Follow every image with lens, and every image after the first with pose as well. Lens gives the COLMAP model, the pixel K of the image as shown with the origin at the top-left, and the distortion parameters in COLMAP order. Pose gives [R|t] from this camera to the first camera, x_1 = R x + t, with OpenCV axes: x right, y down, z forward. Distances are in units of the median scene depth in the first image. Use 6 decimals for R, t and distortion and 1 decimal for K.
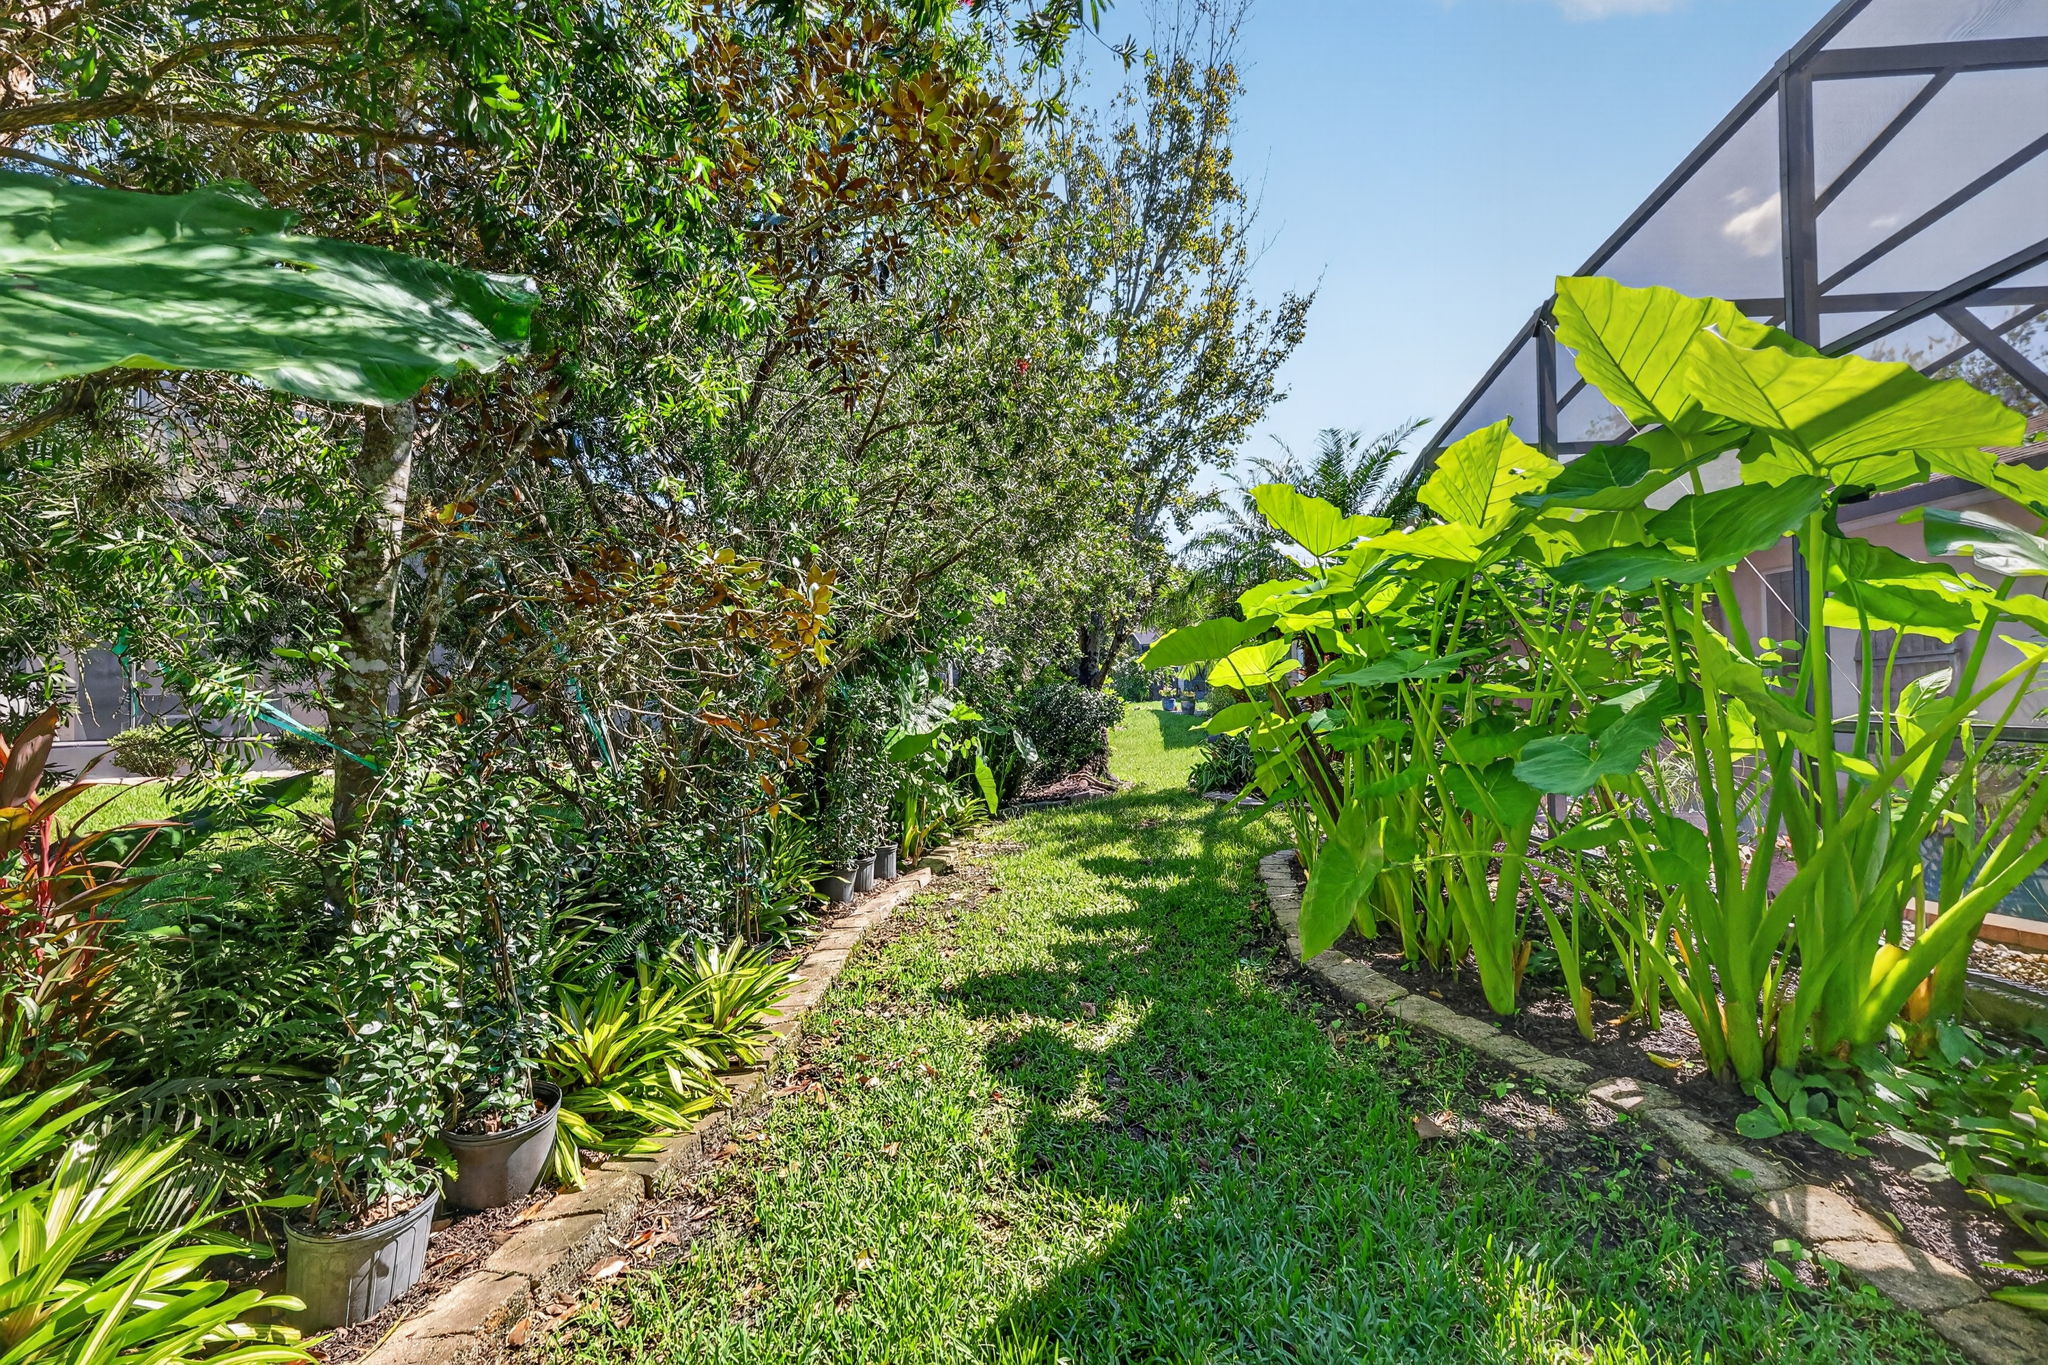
lens RADIAL K [[890.8, 0, 1041.2], [0, 890.8, 674.8], [0, 0, 1]] dist [0.004527, -0.000112]
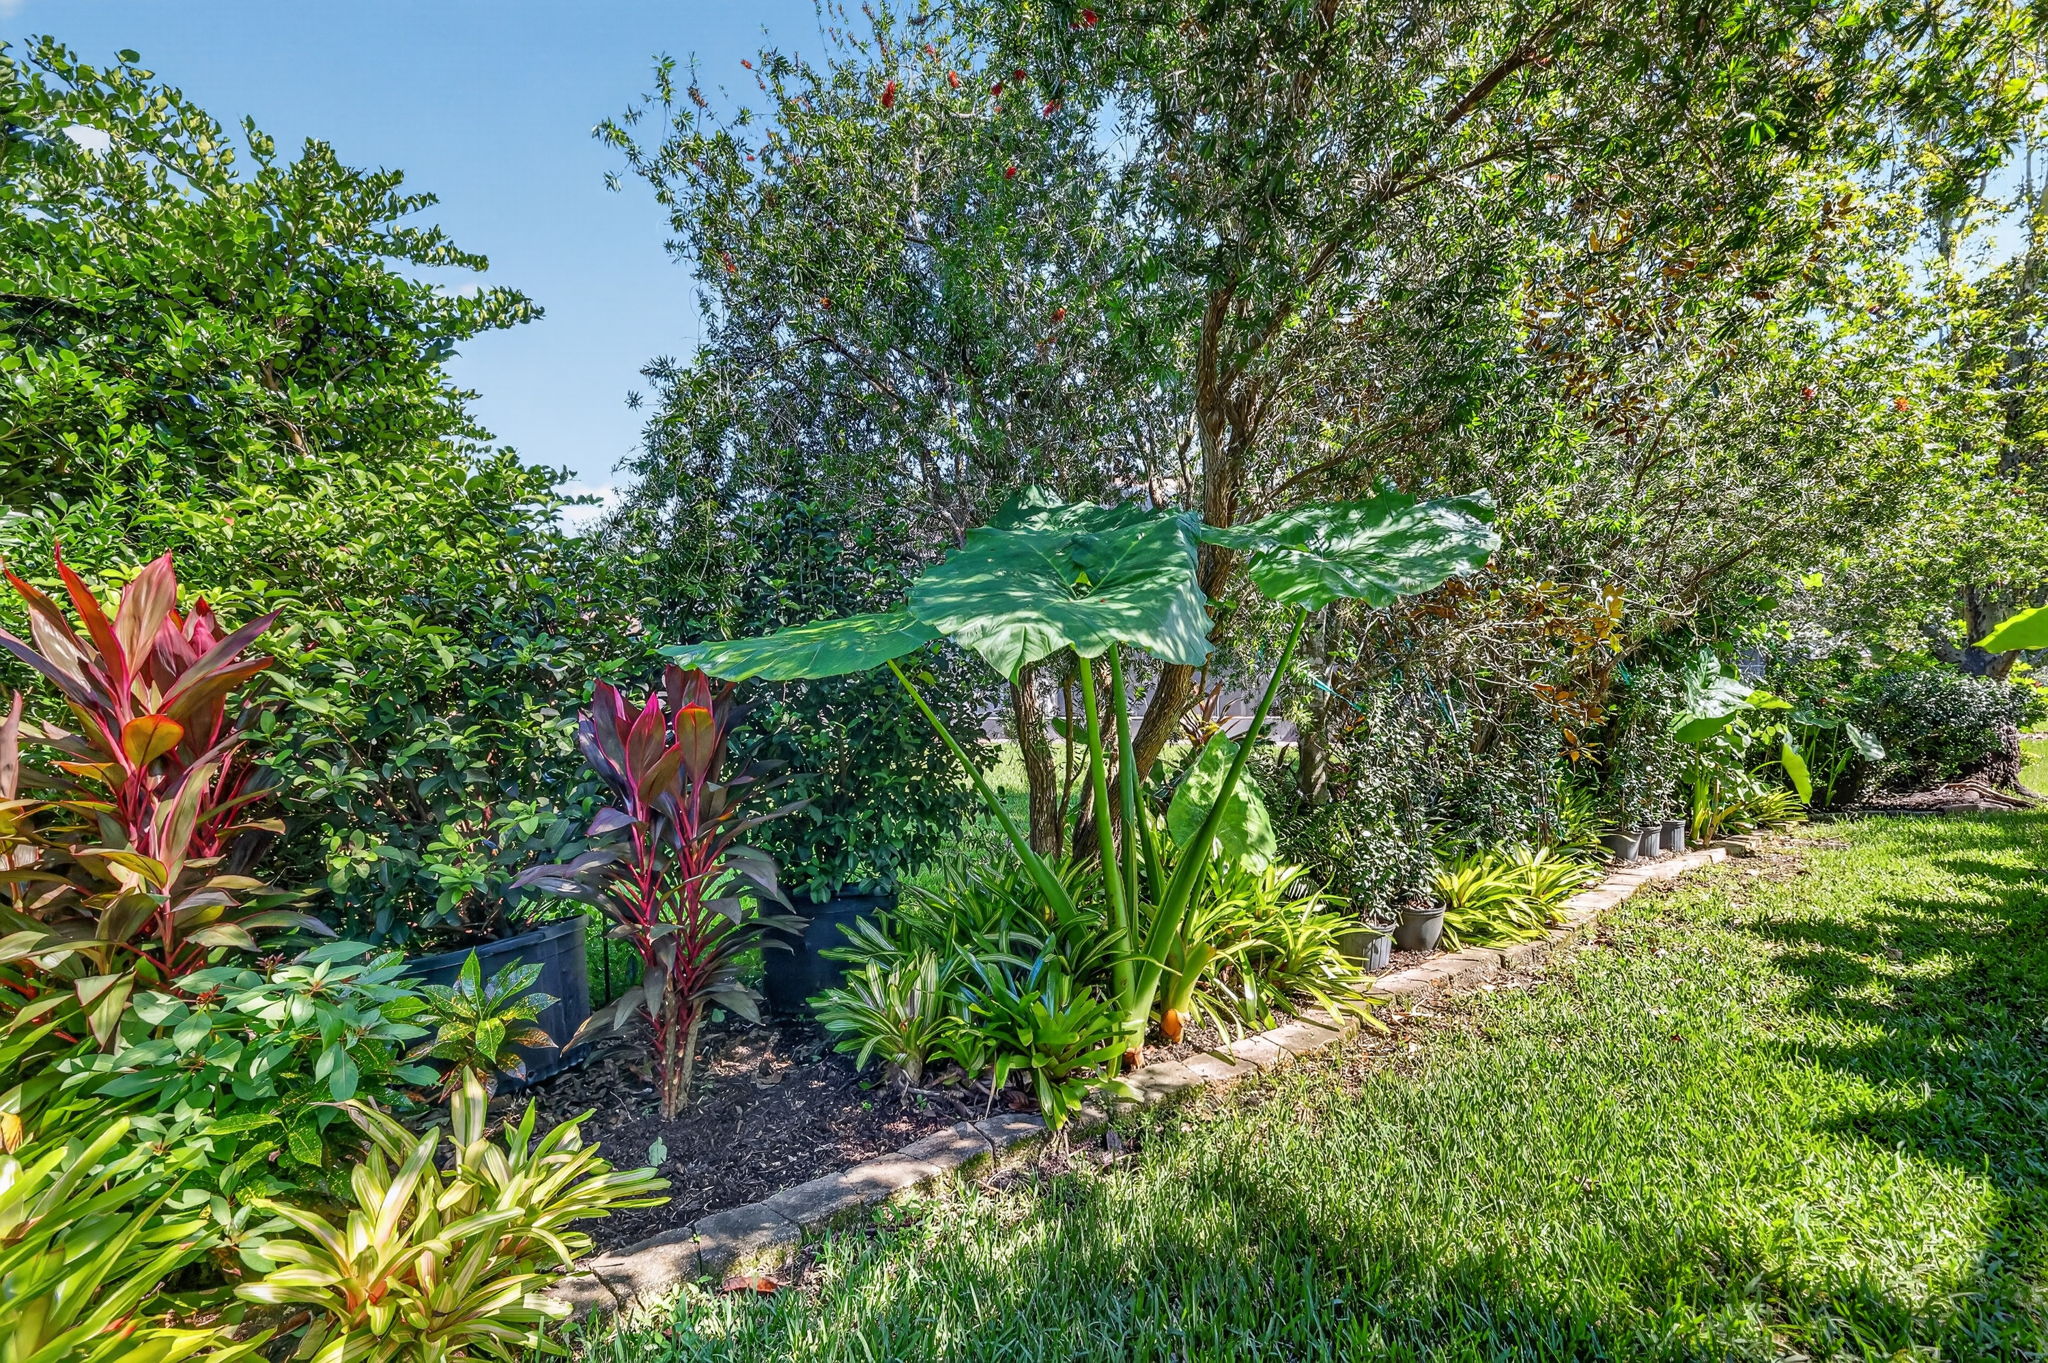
lens RADIAL K [[890.8, 0, 1025.9], [0, 890.8, 681.4], [0, 0, 1]] dist [0.004527, -0.000112]
pose [[0.697199, -0.008500, -0.716828, 0.058085], [0.013911, 0.999902, 0.001673, 0.009748], [0.716743, -0.011138, 0.697248, -0.322180]]
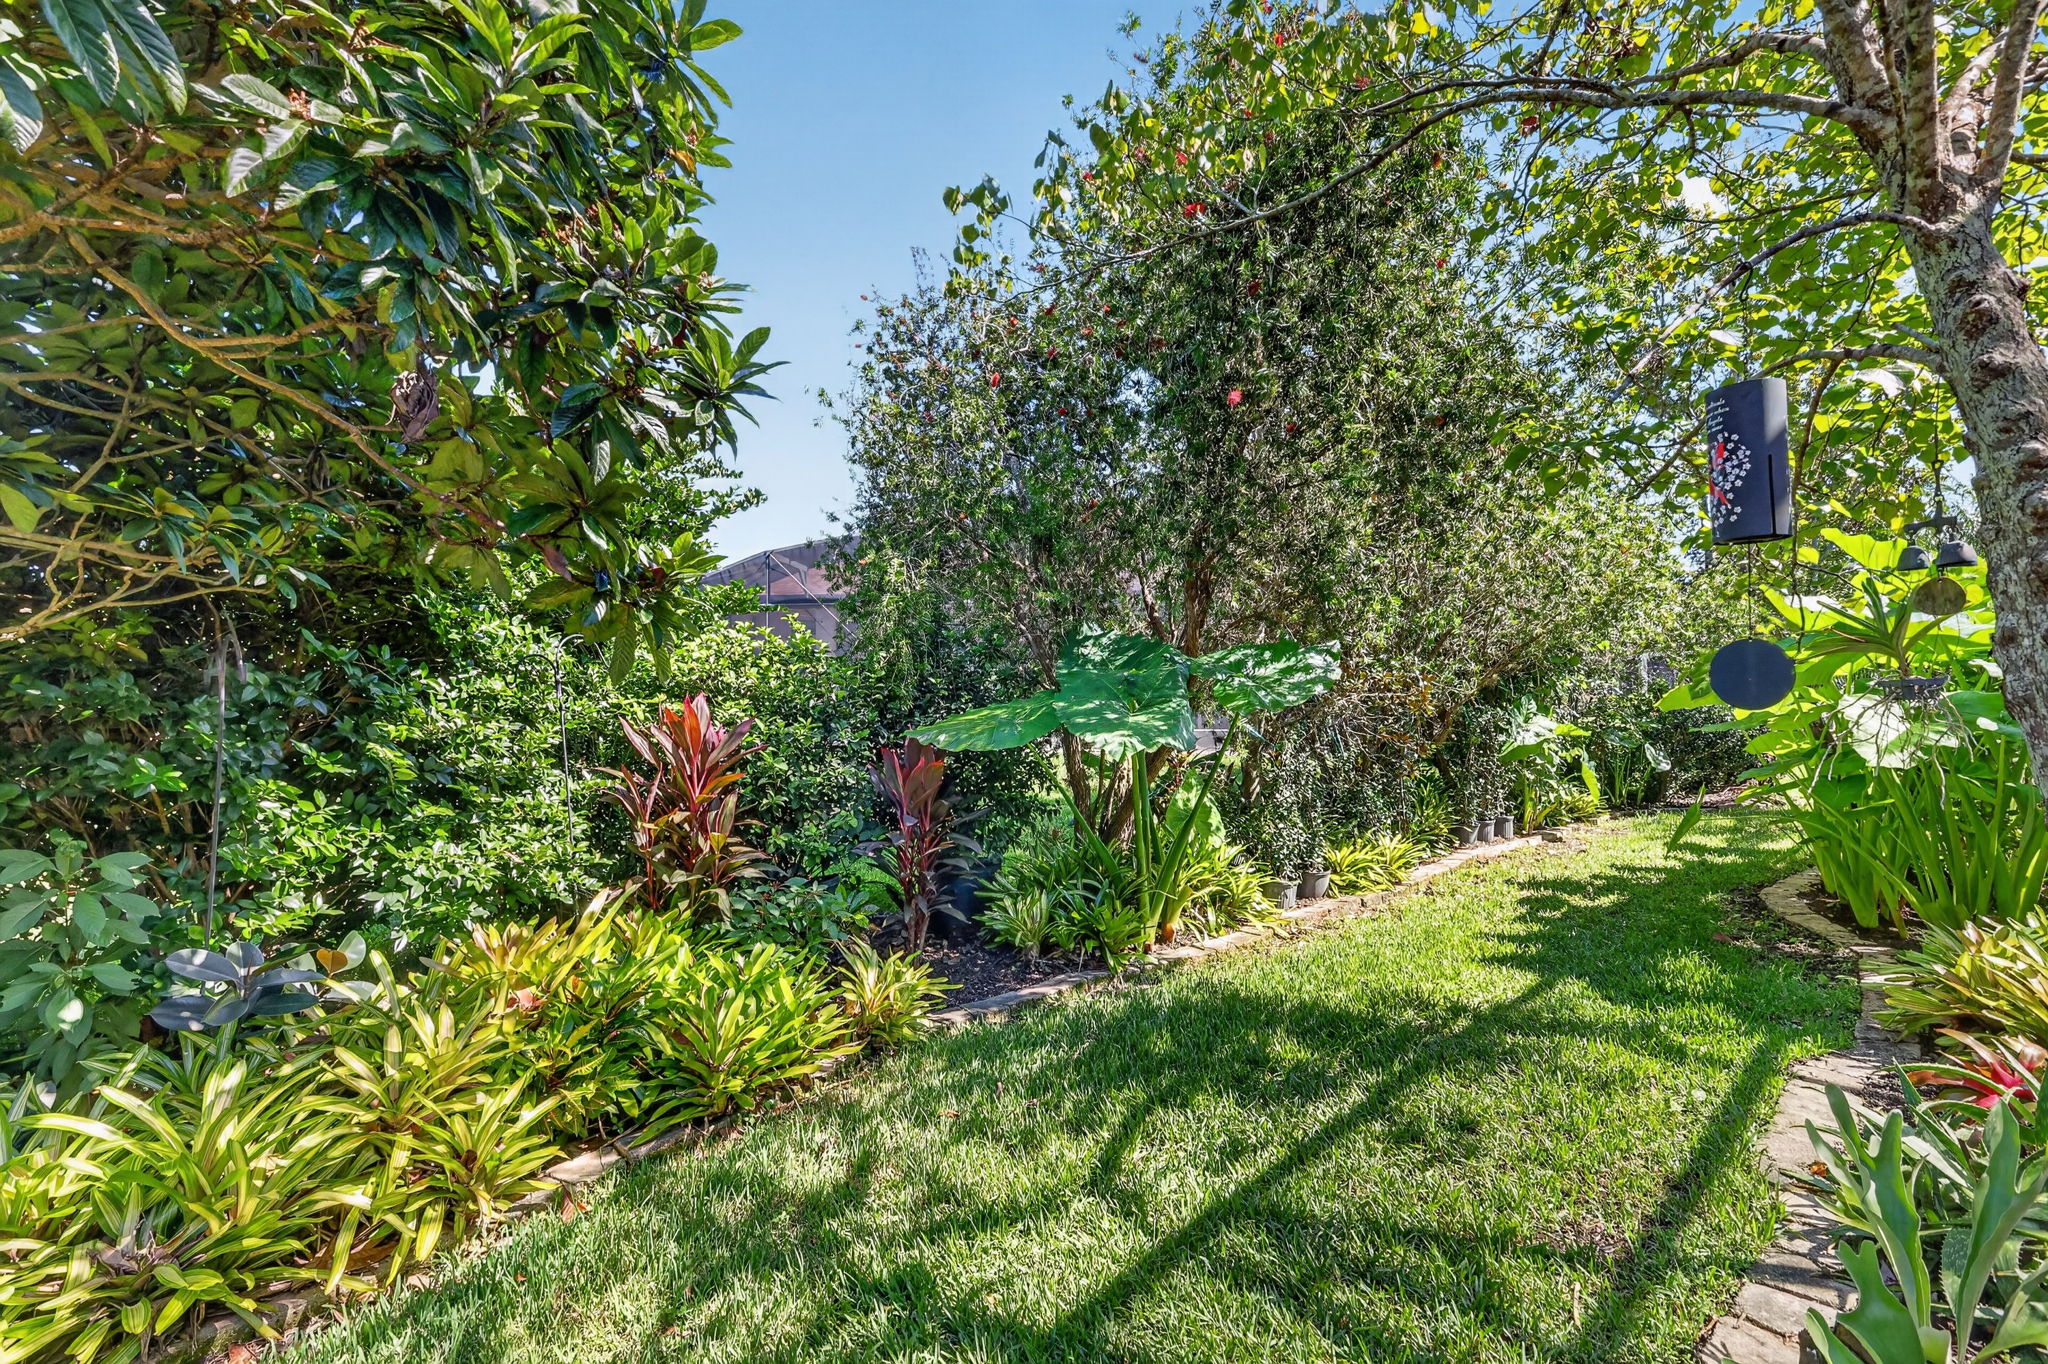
lens RADIAL K [[890.8, 0, 1016.8], [0, 890.8, 679.2], [0, 0, 1]] dist [0.004527, -0.000112]
pose [[0.727171, -0.010176, -0.686380, 0.270483], [0.013736, 0.999906, -0.000273, -0.054605], [0.686318, -0.009229, 0.727243, -0.686263]]
